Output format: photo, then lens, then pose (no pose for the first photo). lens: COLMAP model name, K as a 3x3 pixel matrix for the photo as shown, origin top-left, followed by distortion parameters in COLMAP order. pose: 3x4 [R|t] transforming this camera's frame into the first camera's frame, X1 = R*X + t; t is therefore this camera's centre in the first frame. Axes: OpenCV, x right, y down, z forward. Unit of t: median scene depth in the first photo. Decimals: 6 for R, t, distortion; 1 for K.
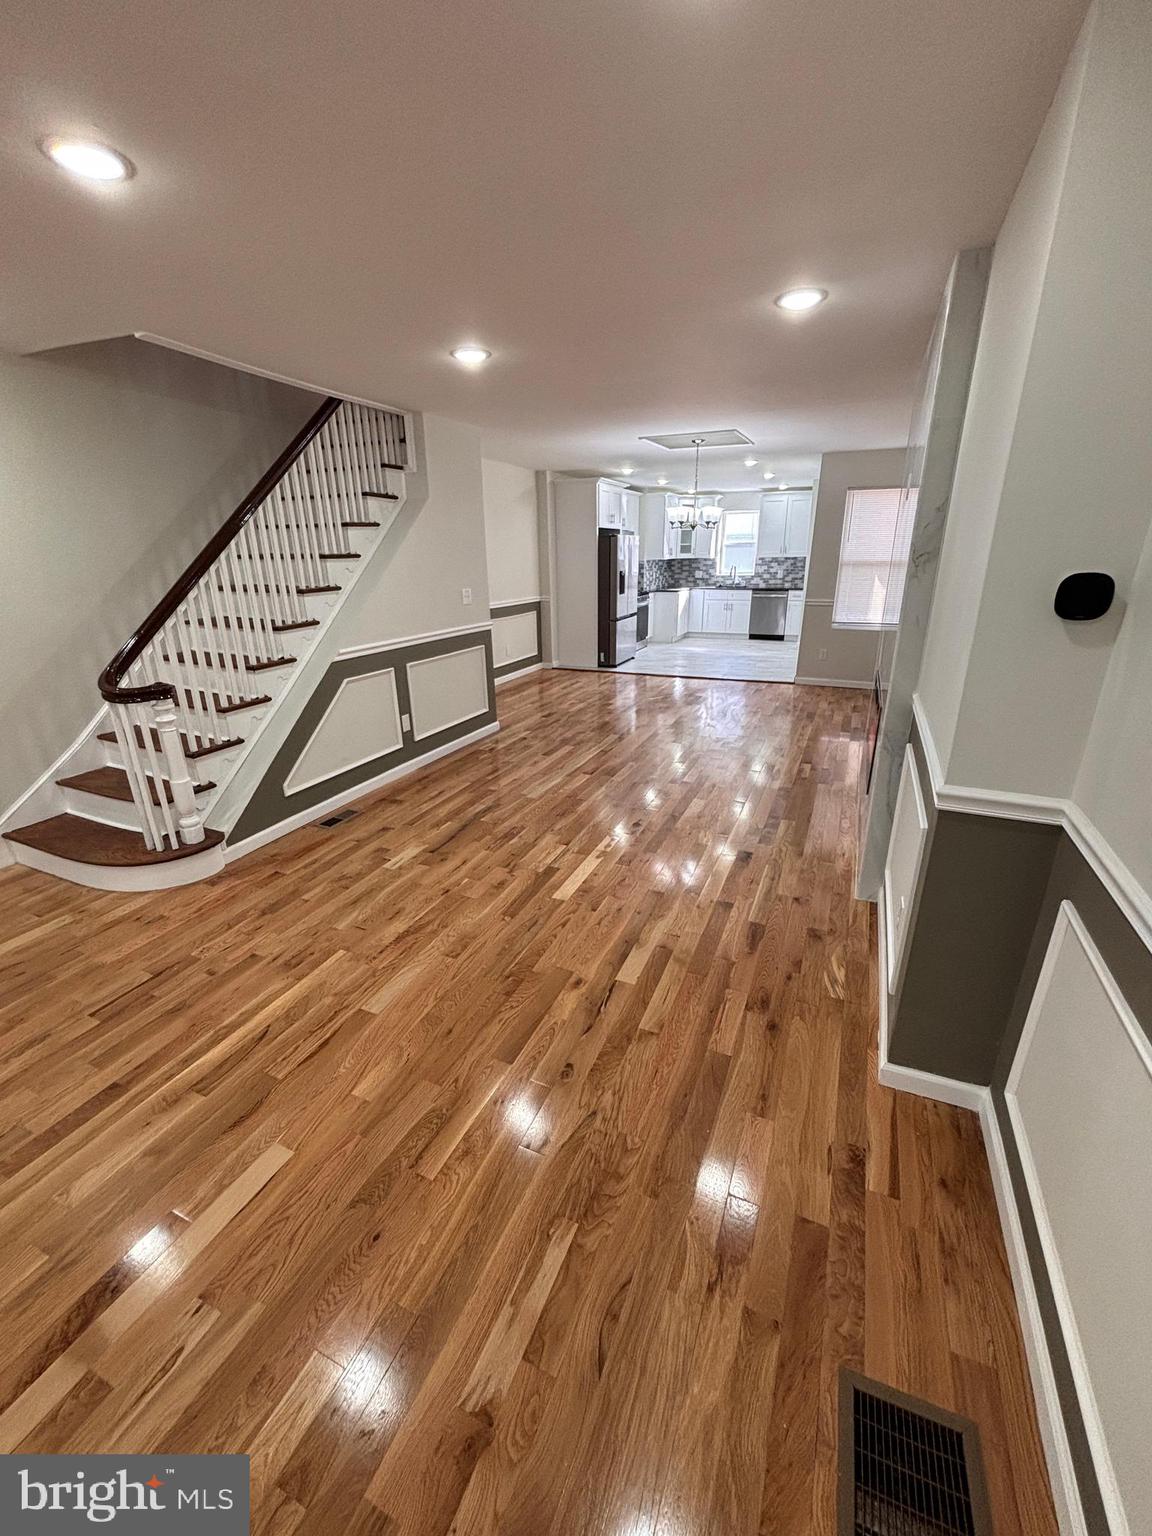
lens RADIAL K [[611.5, 0, 575.8], [0, 611.5, 771.1], [0, 0, 1]] dist [0.002596, -0.000960]
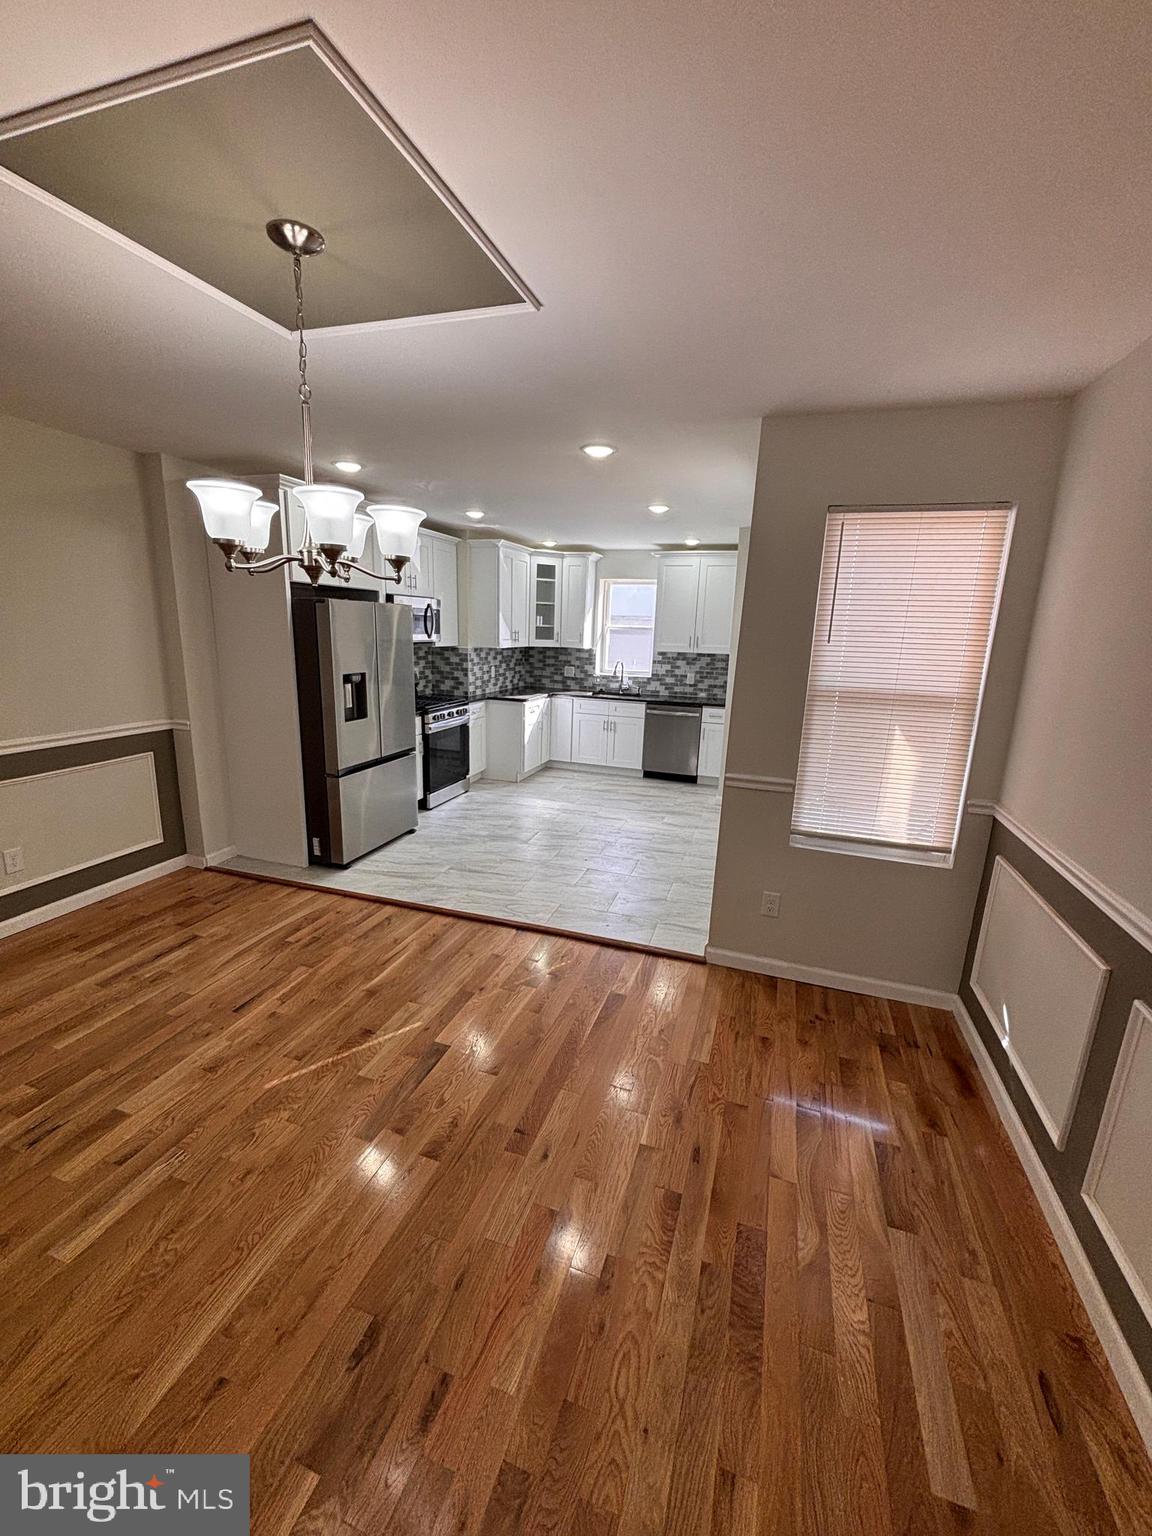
lens RADIAL K [[611.5, 0, 575.8], [0, 611.5, 771.1], [0, 0, 1]] dist [0.002596, -0.000960]
pose [[0.994274, 0.024595, 0.103995, 0.354833], [-0.012739, 0.993494, -0.113169, -0.357586], [-0.106102, 0.111197, 0.988118, 0.926680]]
